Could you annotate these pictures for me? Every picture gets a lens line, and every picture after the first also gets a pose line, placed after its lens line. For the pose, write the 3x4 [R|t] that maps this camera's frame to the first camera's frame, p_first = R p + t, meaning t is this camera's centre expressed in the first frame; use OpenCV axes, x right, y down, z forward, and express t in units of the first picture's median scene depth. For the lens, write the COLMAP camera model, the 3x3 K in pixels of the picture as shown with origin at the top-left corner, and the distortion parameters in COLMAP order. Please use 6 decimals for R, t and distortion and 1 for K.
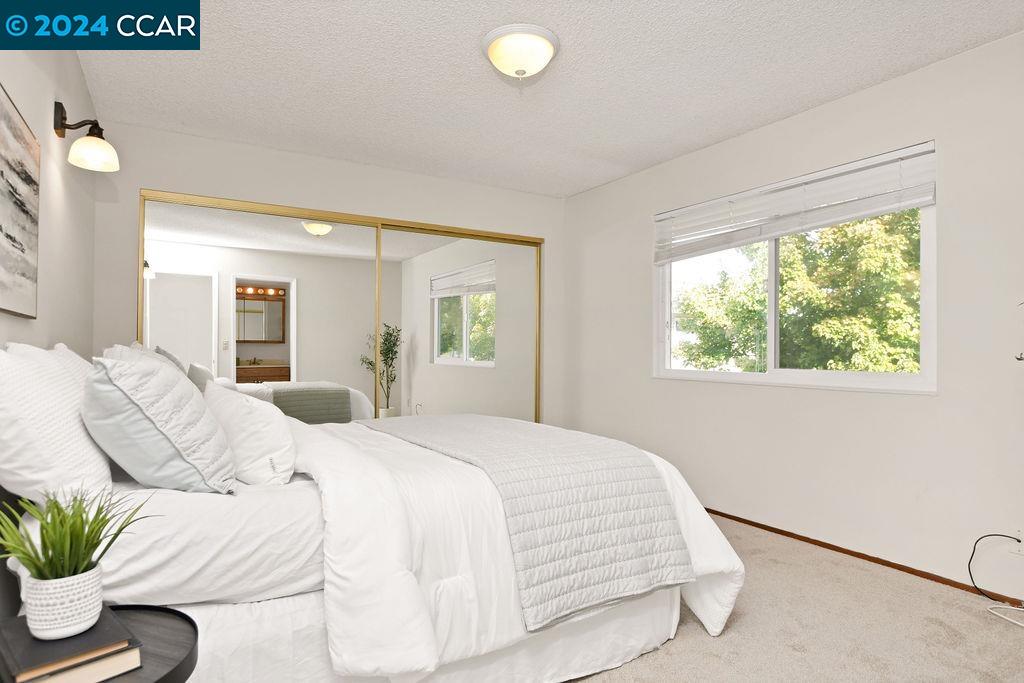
lens RADIAL K [[553.3, 0, 506.2], [0, 553.3, 341.9], [0, 0, 1]] dist [-0.023075, 0.003868]
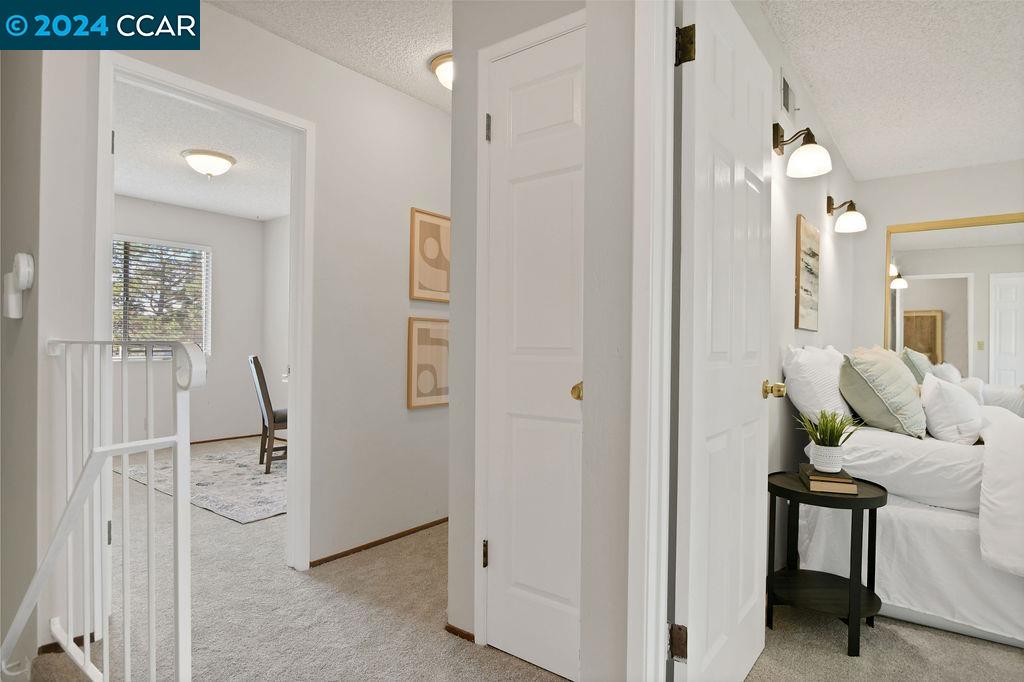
lens RADIAL K [[553.3, 0, 512.1], [0, 553.3, 343.0], [0, 0, 1]] dist [-0.023075, 0.003868]
pose [[0.348391, 0.006403, -0.937327, 0.511516], [-0.007058, 0.999966, 0.004208, -0.006025], [0.937323, 0.005150, 0.348425, -0.605836]]
